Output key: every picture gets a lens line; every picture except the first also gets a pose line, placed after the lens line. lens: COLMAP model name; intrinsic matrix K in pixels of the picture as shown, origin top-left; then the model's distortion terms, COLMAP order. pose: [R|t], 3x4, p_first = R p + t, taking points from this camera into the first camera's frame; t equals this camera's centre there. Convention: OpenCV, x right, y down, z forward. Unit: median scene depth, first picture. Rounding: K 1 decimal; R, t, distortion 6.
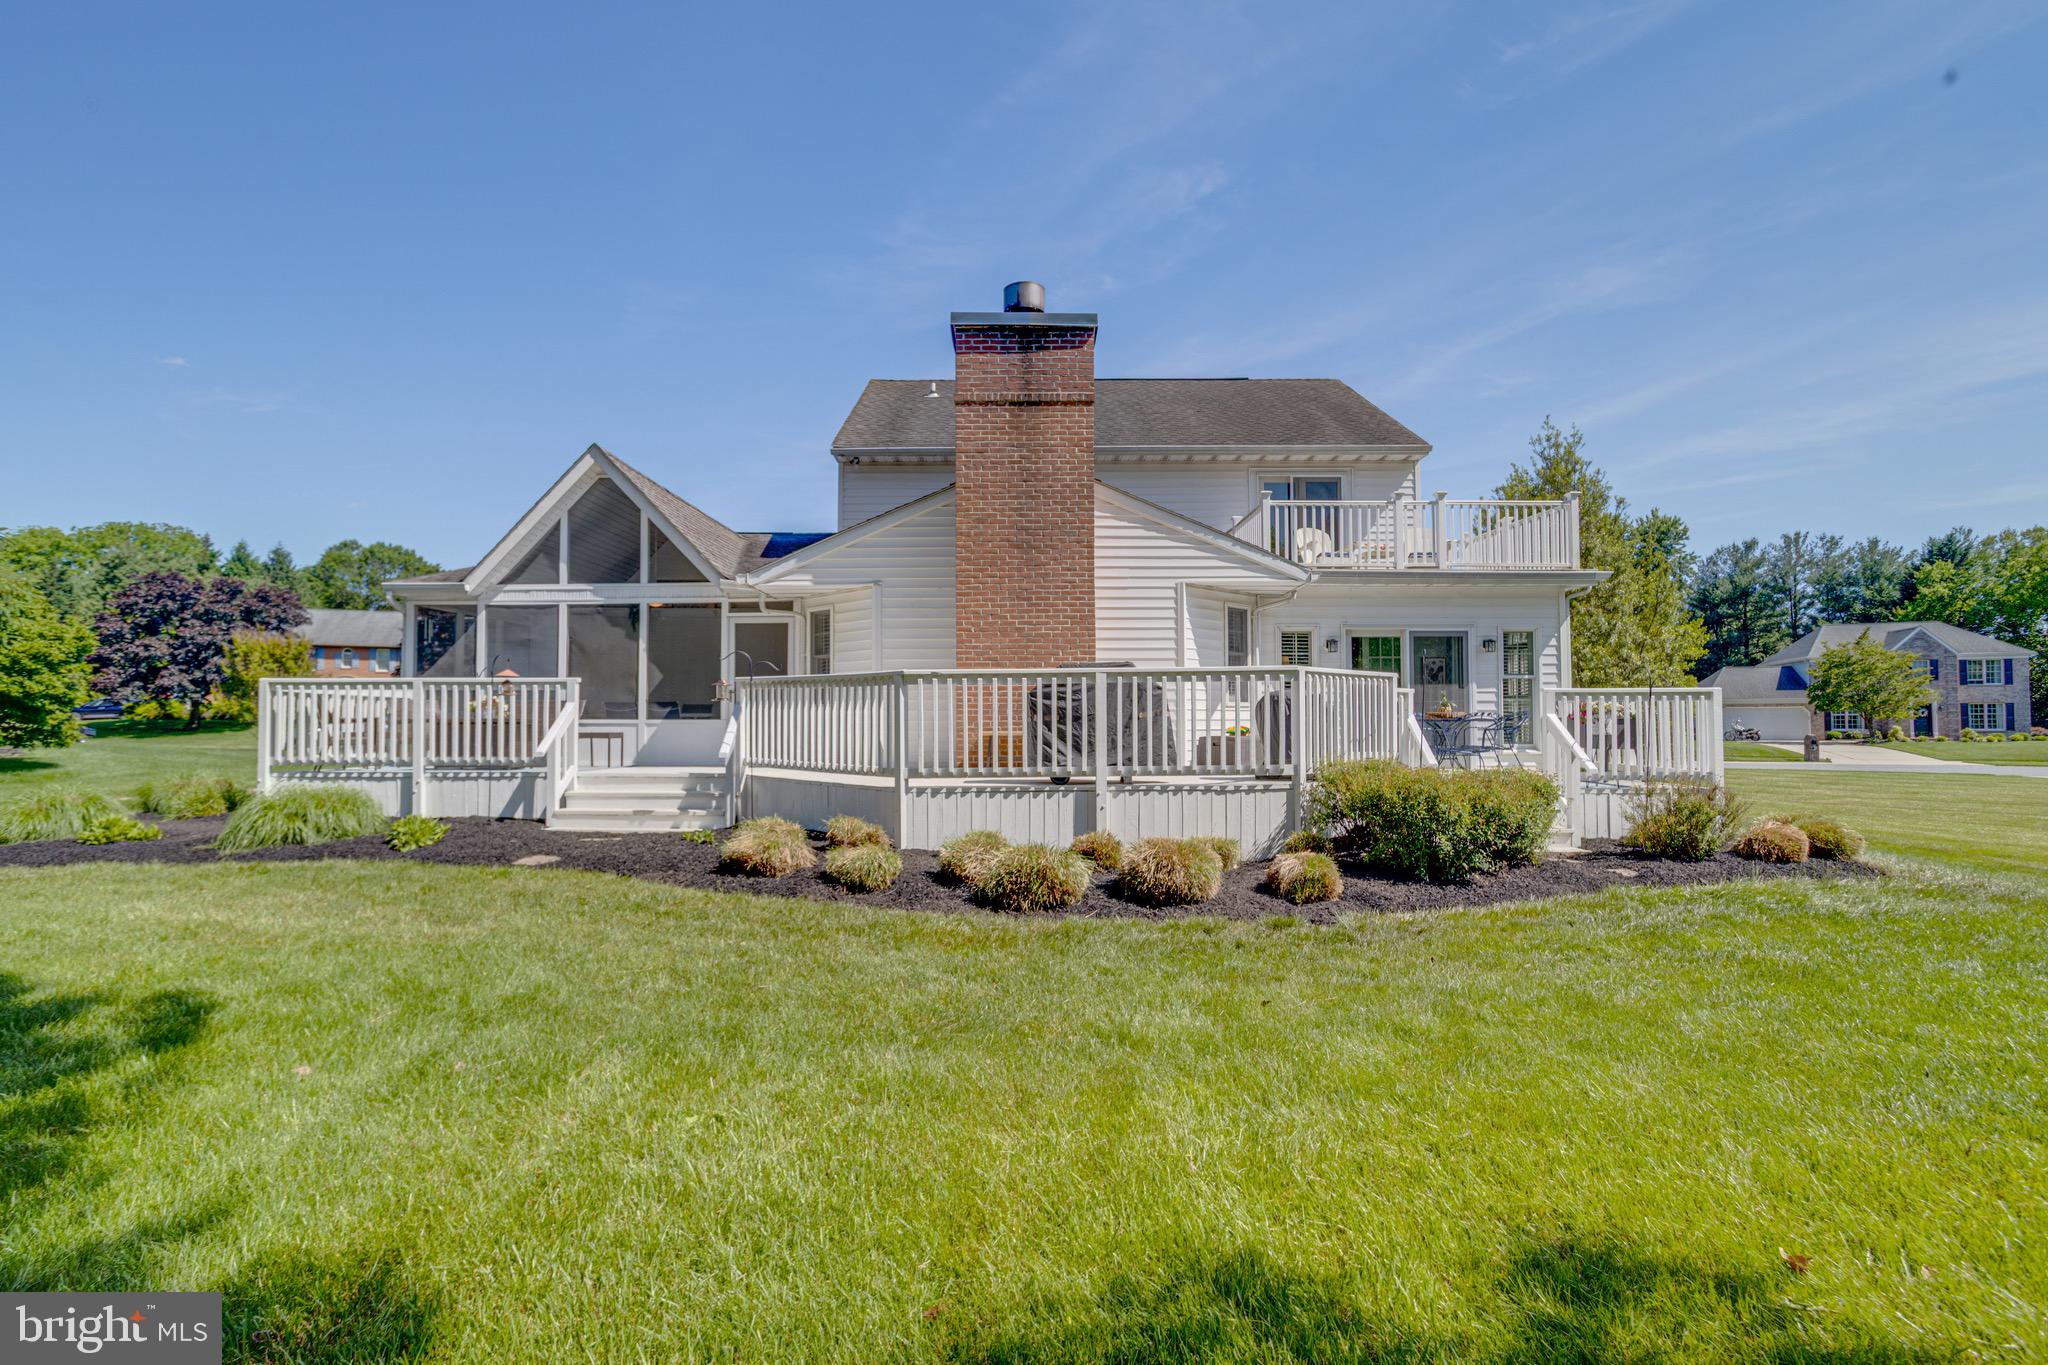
lens RADIAL K [[1004.8, 0, 1006.2], [0, 1004.8, 677.8], [0, 0, 1]] dist [-0.008087, 0.010704]
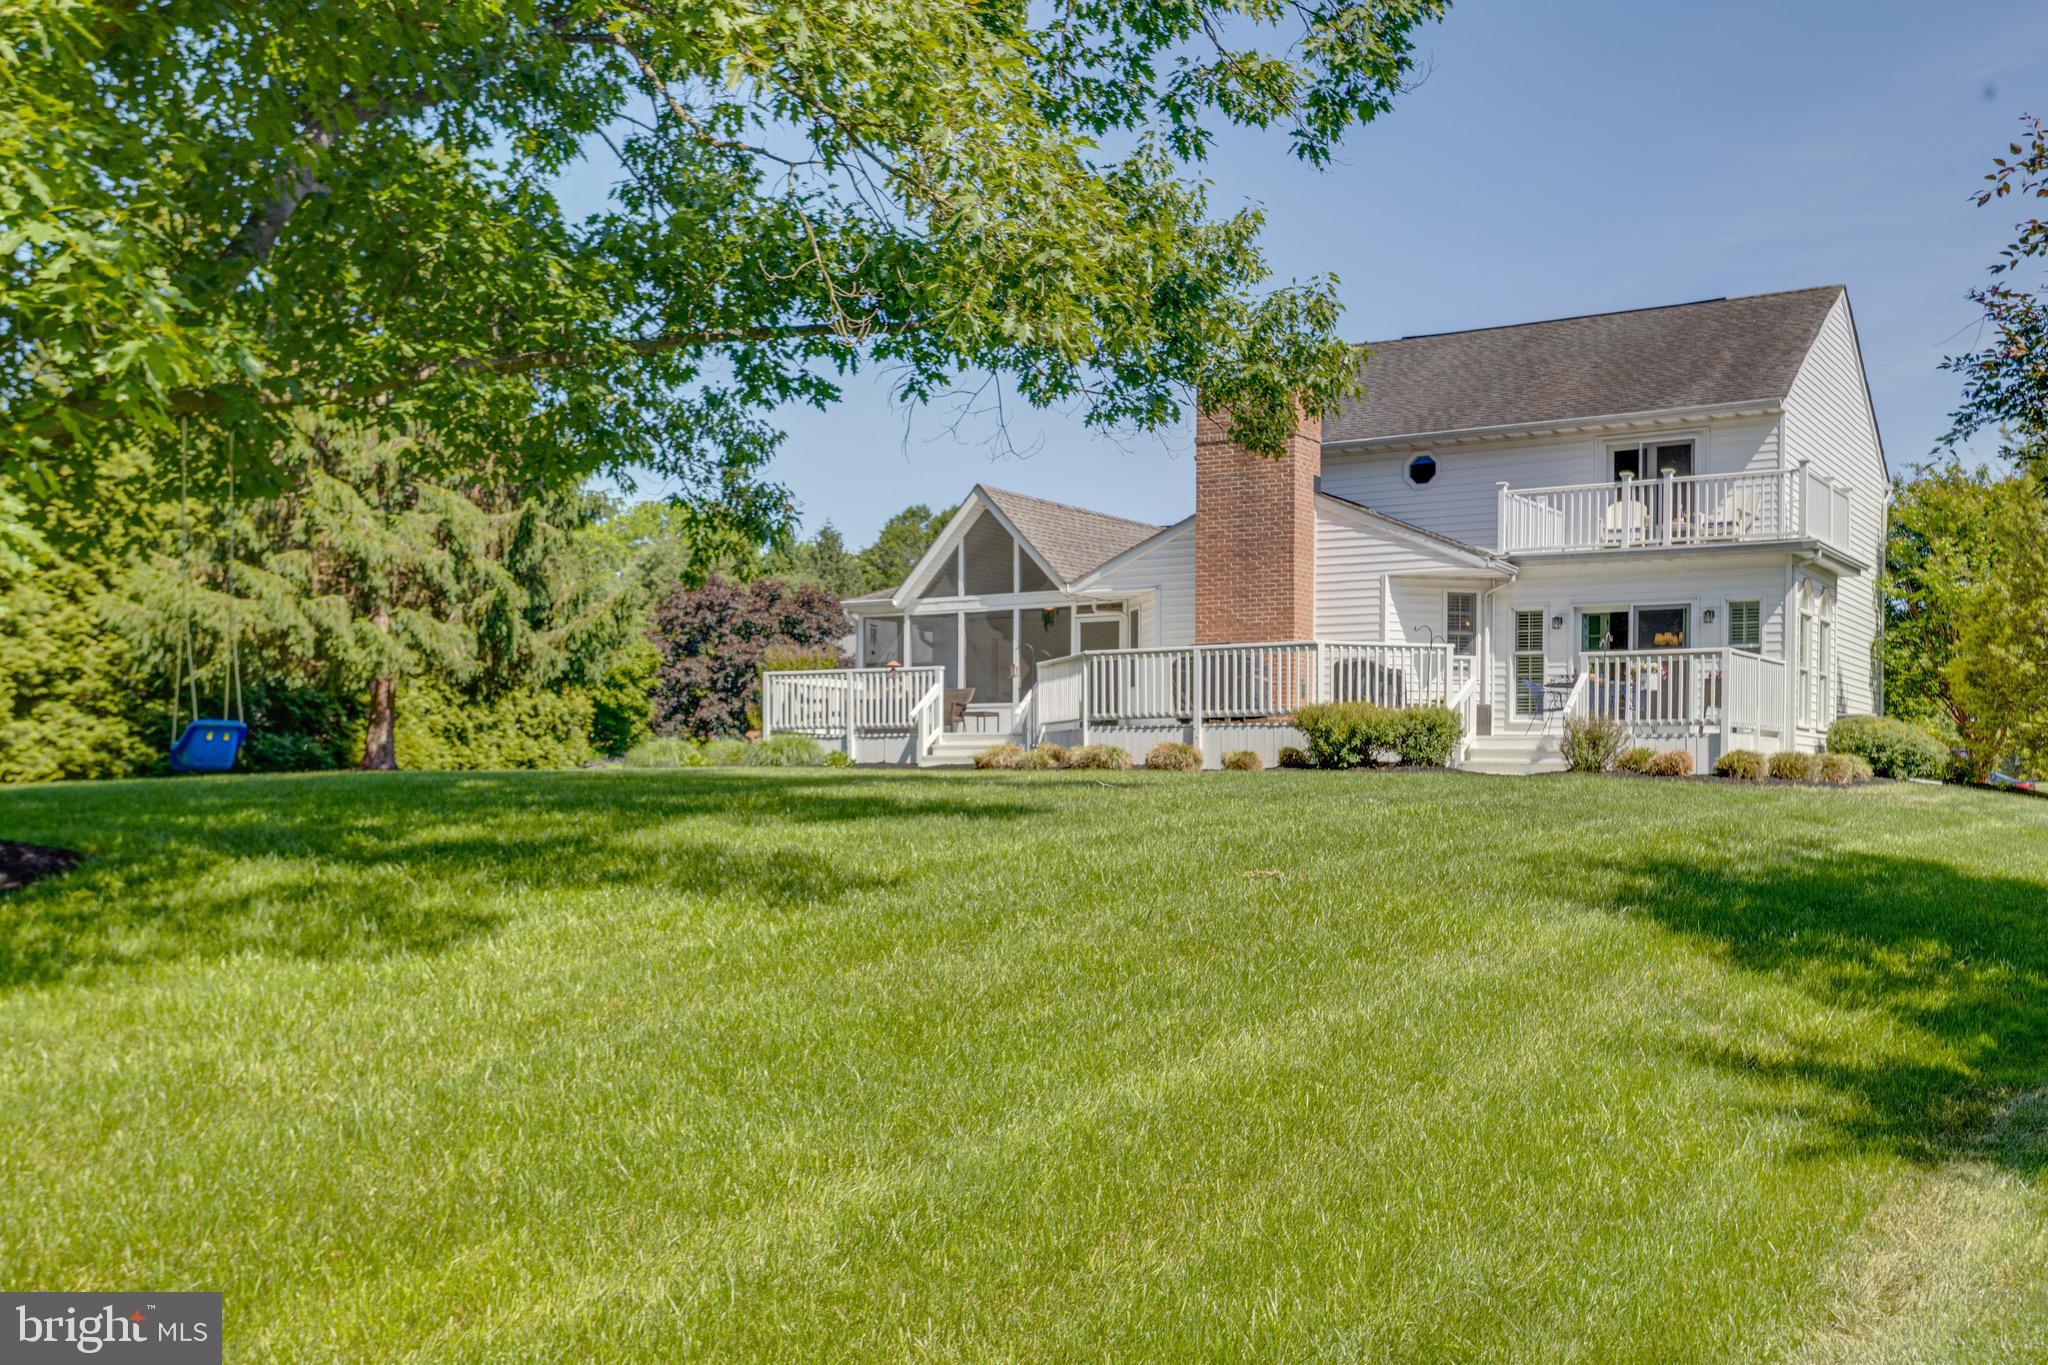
lens RADIAL K [[2202.8, 0, 974.4], [0, 2202.8, 790.4], [0, 0, 1]] dist [-0.015775, 0.000000]
pose [[0.840524, 0.002671, -0.541768, 1.223776], [0.014225, 0.999534, 0.026997, 0.085412], [0.541588, -0.030398, 0.840094, -1.502449]]
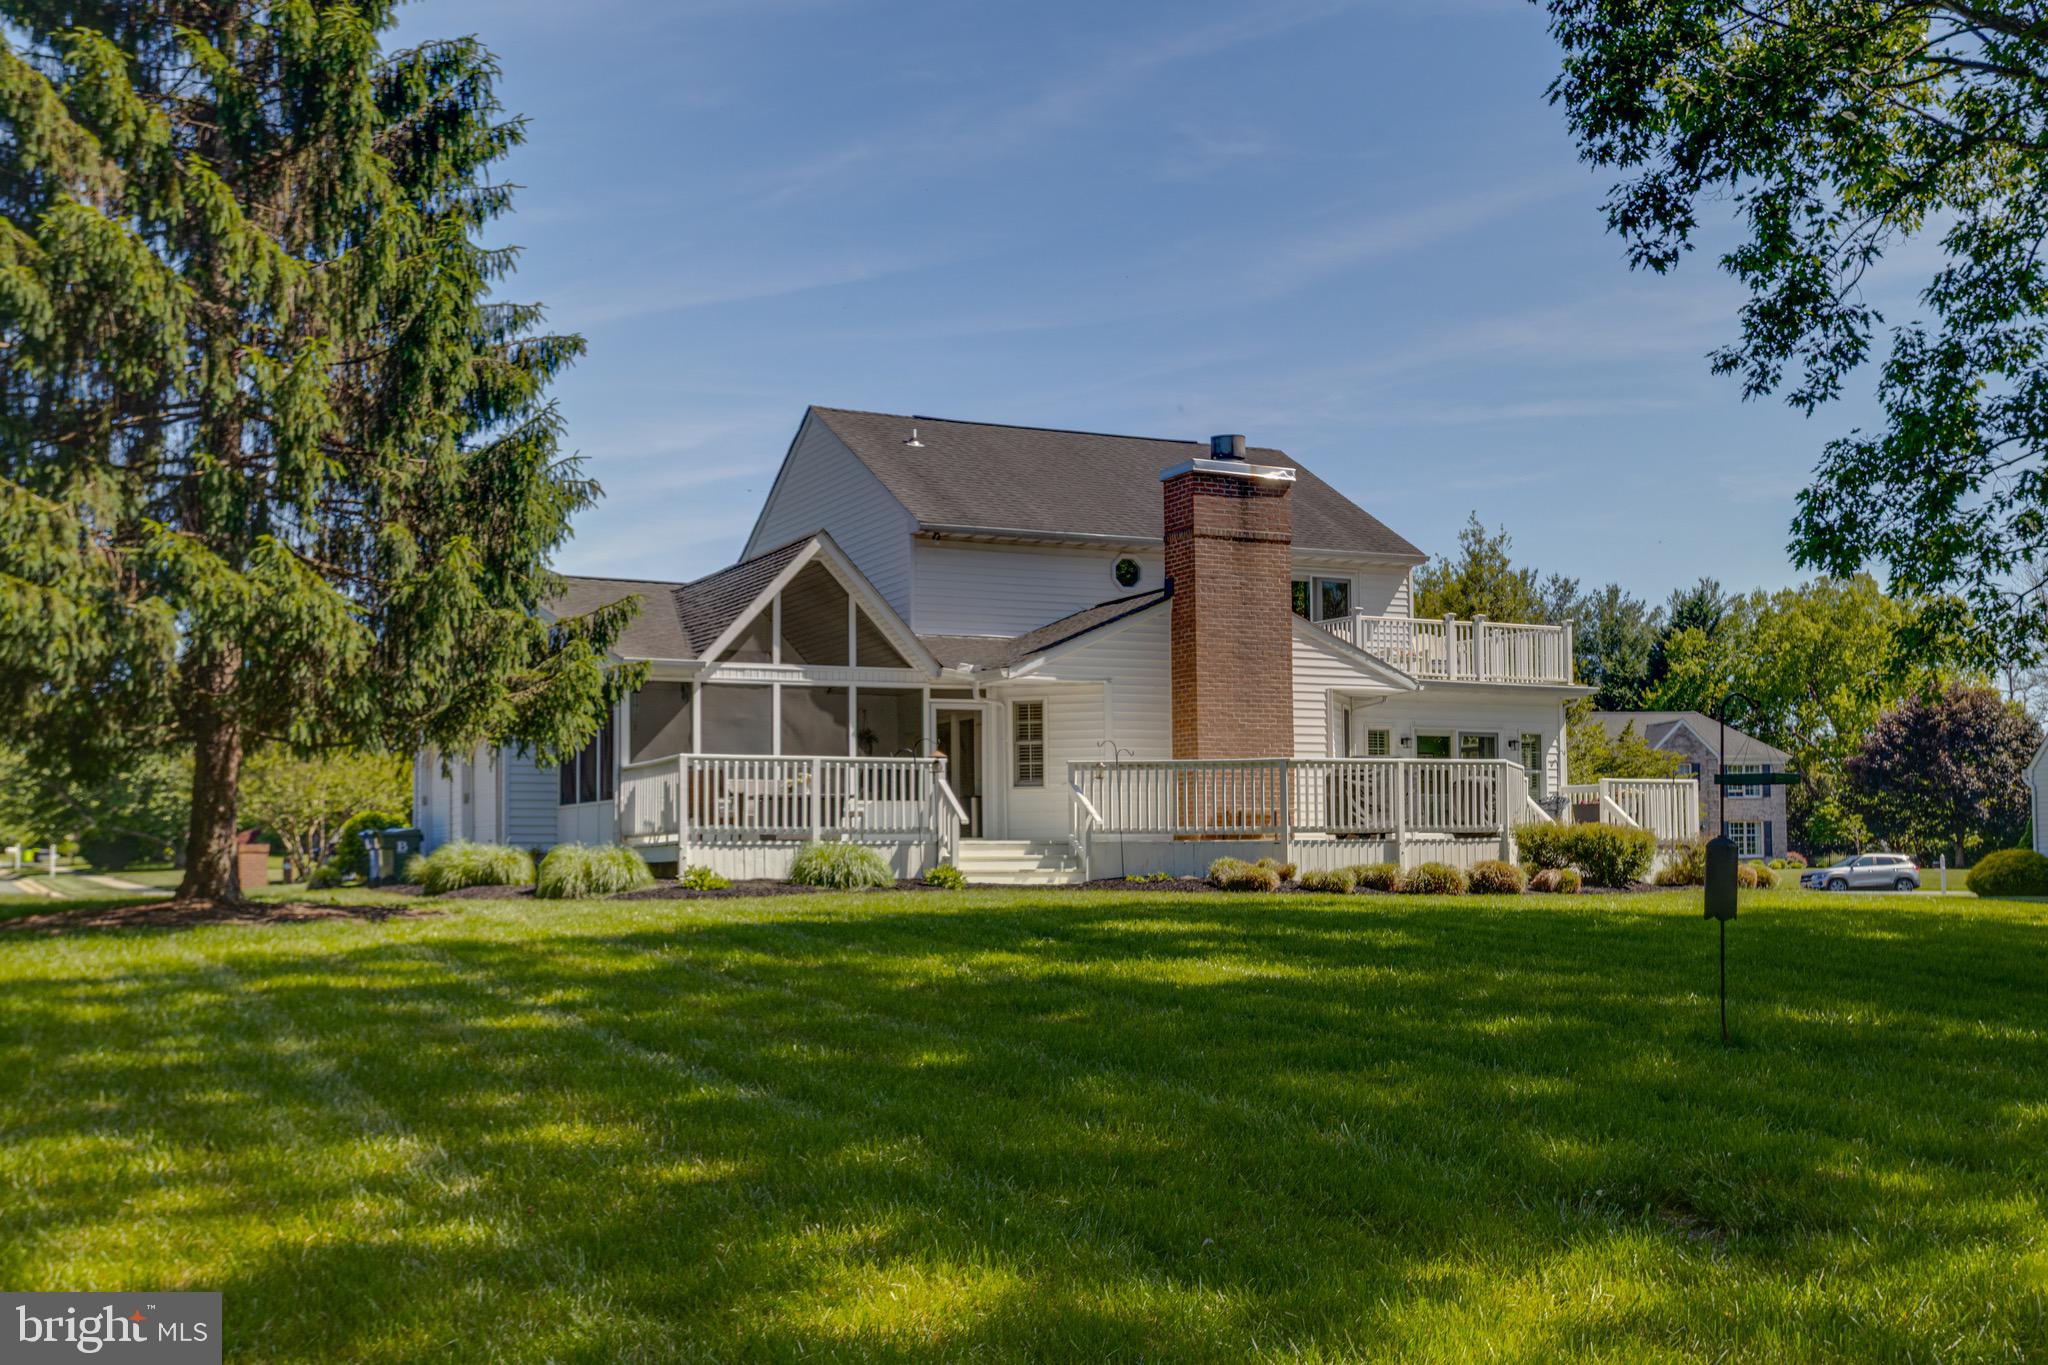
lens RADIAL K [[2205.1, 0, 1028.6], [0, 2205.1, 717.3], [0, 0, 1]] dist [0.026641, 0.000000]
pose [[0.888115, 0.026655, 0.458848, -1.421874], [-0.014542, 0.999447, -0.029911, 0.024720], [-0.459391, 0.019892, 0.888011, -1.234892]]
